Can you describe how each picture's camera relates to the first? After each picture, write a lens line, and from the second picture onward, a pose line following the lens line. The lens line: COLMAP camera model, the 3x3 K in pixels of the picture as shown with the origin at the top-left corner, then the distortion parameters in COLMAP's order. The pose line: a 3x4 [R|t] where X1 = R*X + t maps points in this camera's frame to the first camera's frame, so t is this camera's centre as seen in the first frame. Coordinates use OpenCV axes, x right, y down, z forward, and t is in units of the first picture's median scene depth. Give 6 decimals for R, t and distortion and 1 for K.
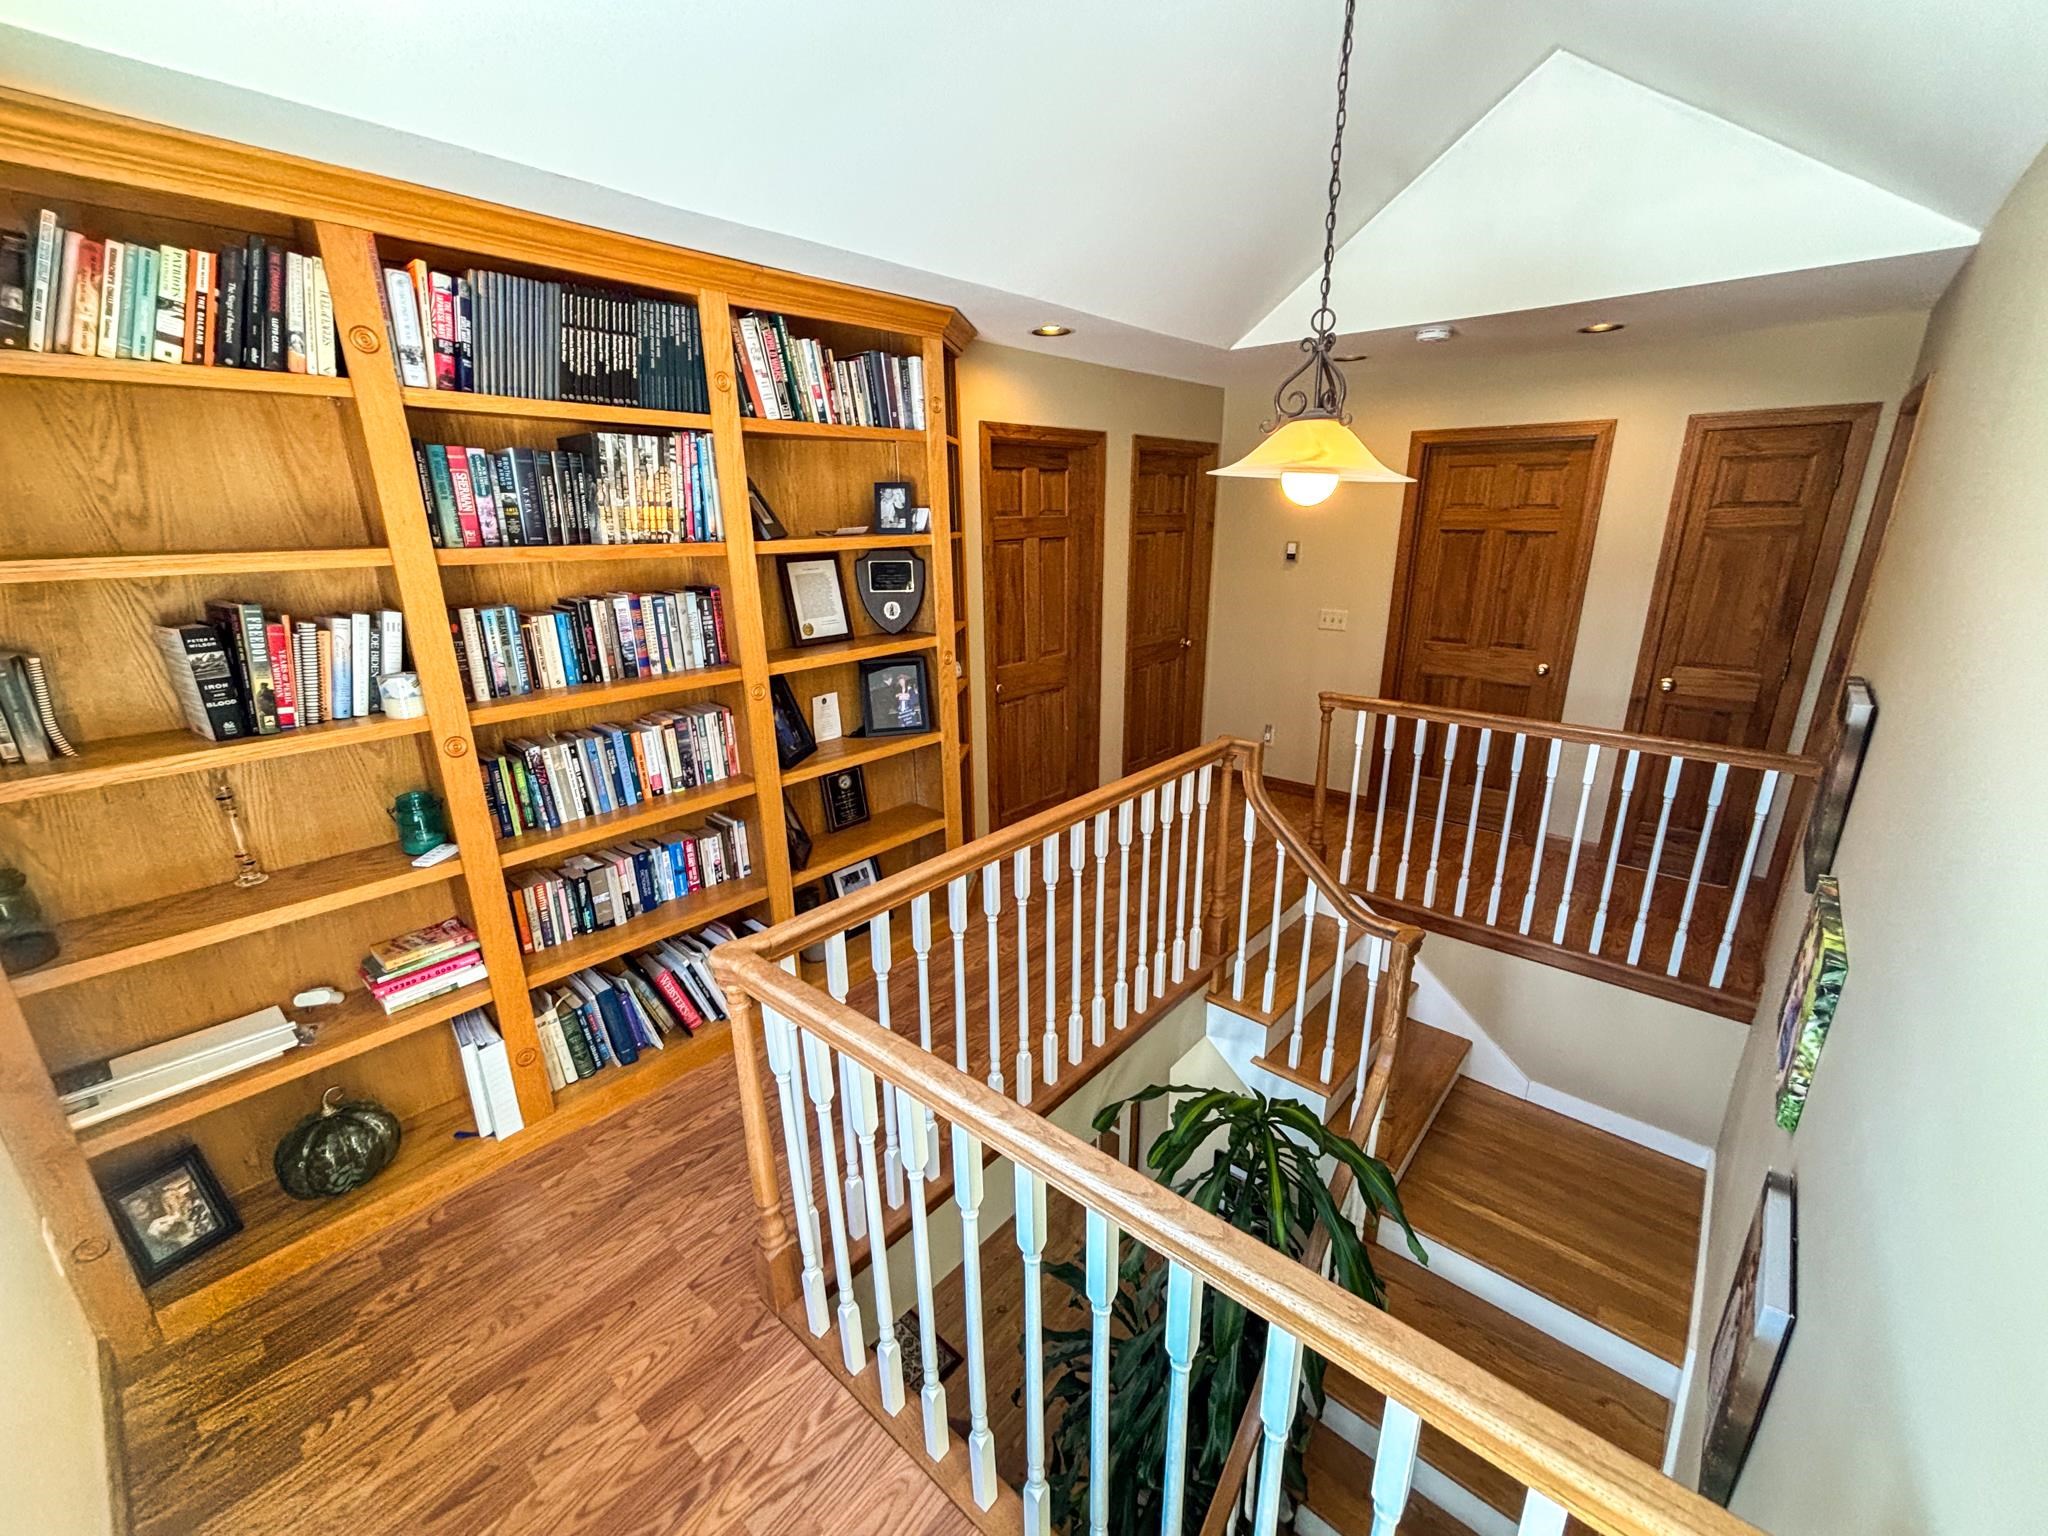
lens RADIAL K [[835.8, 0, 1012.5], [0, 835.8, 779.1], [0, 0, 1]] dist [0.001434, 0.000164]
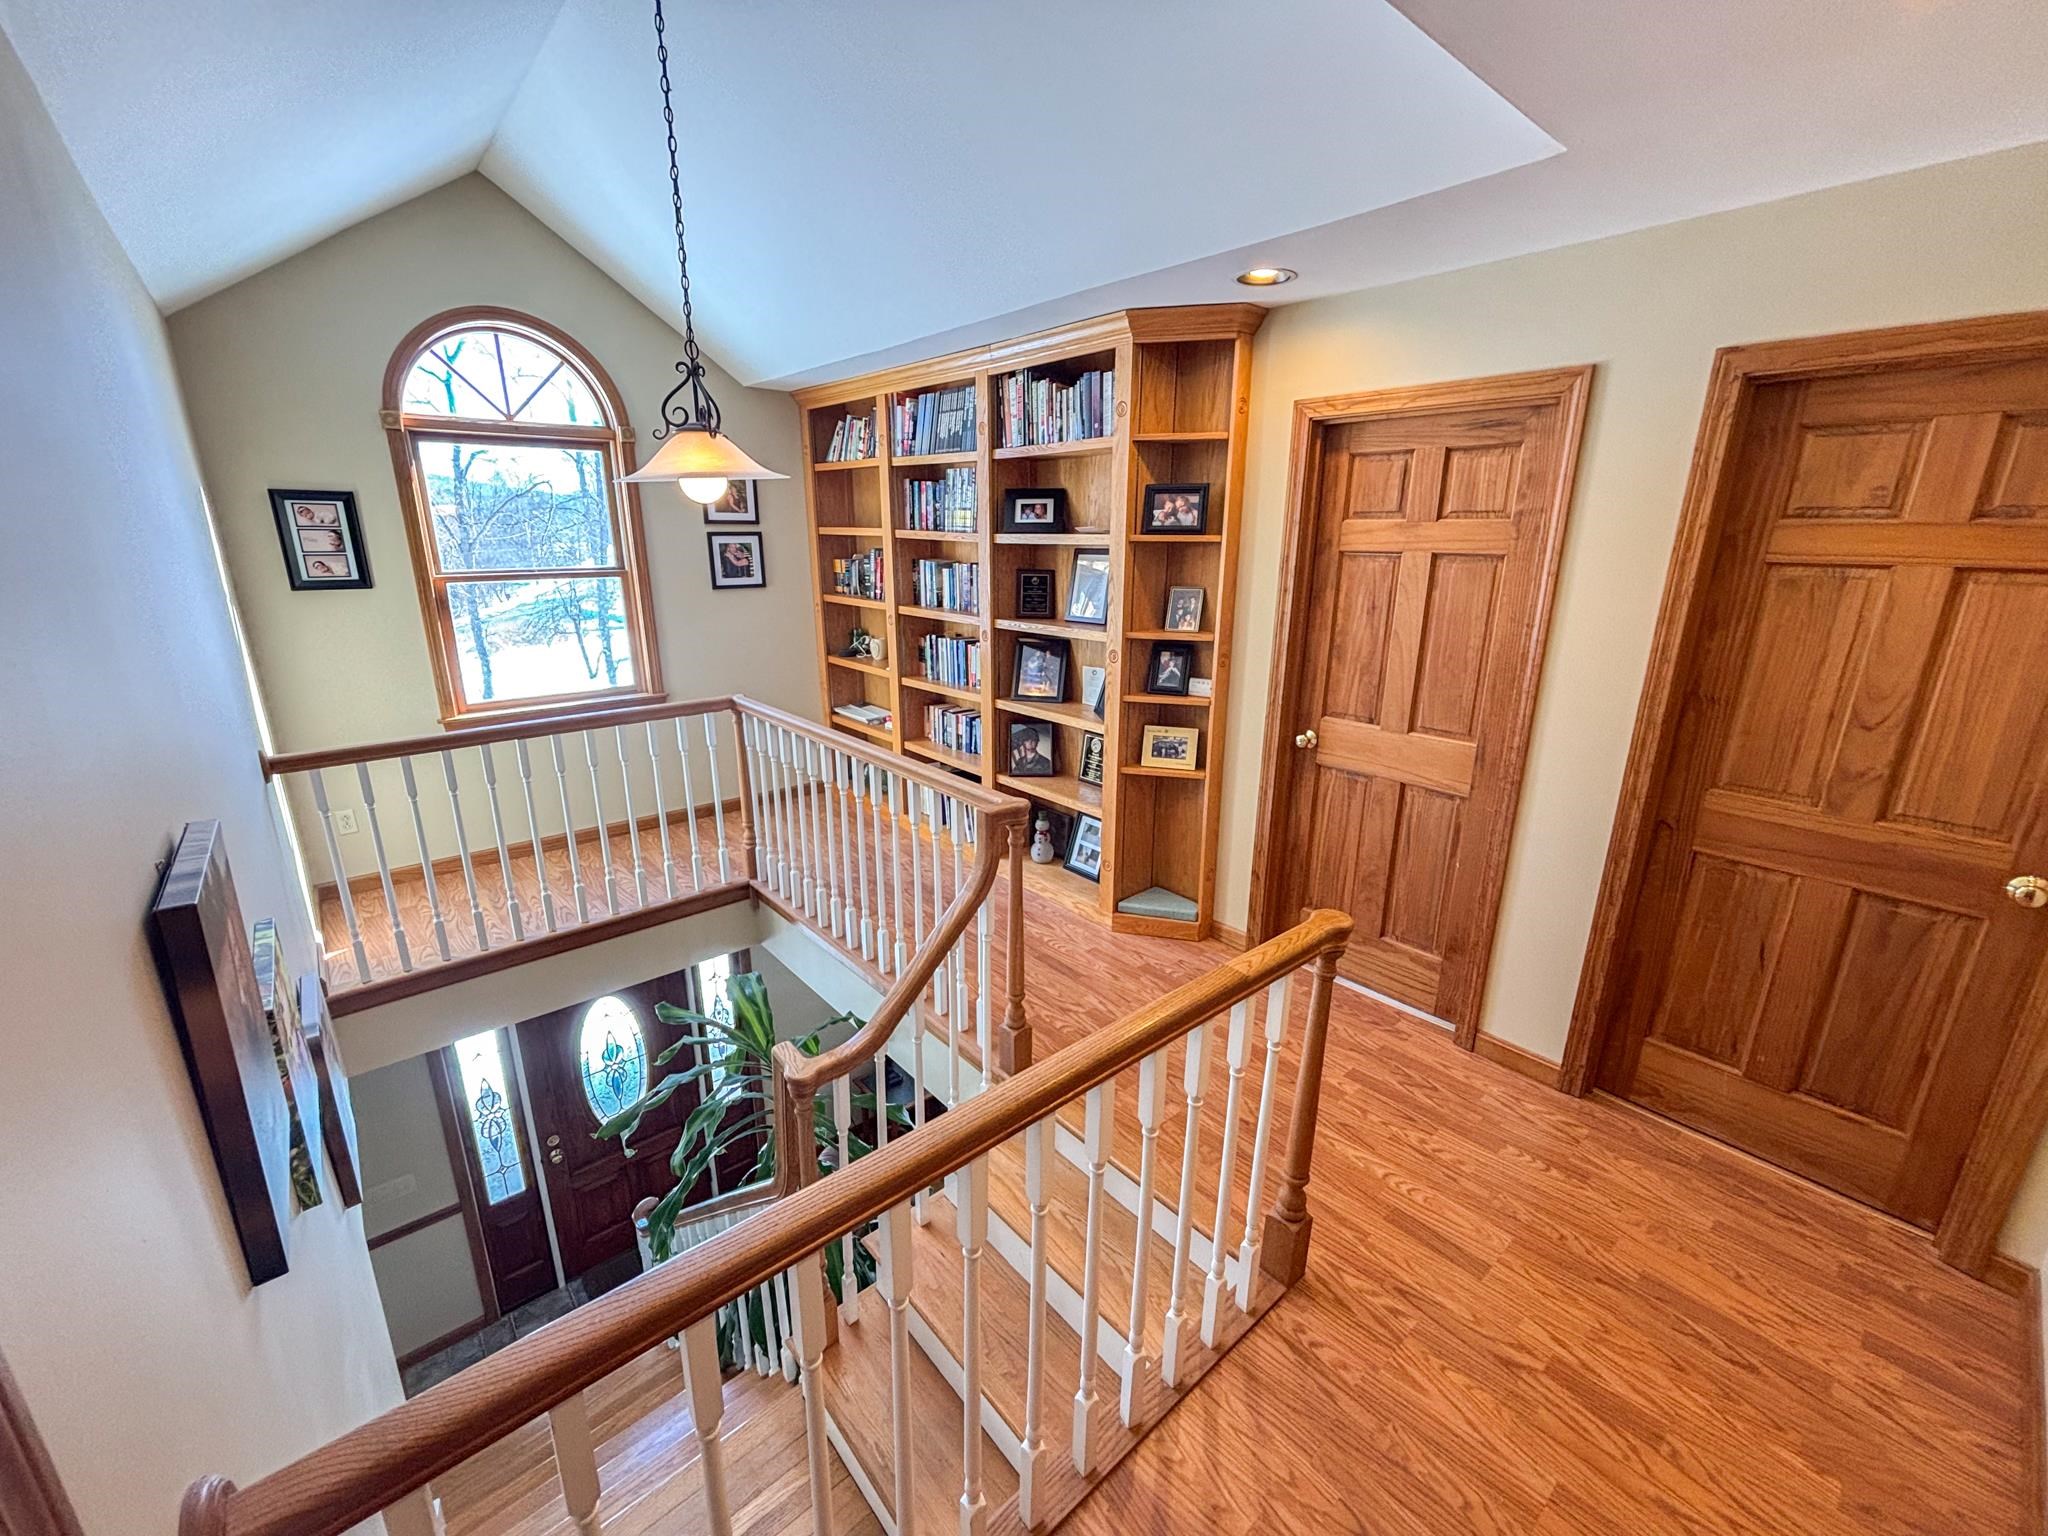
lens RADIAL K [[835.8, 0, 1012.5], [0, 835.8, 779.1], [0, 0, 1]] dist [0.001434, 0.000164]
pose [[-0.150886, 0.300007, -0.941929, 1.181005], [-0.304288, 0.892479, 0.333000, -0.393438], [0.940554, 0.336863, -0.043374, 1.228047]]
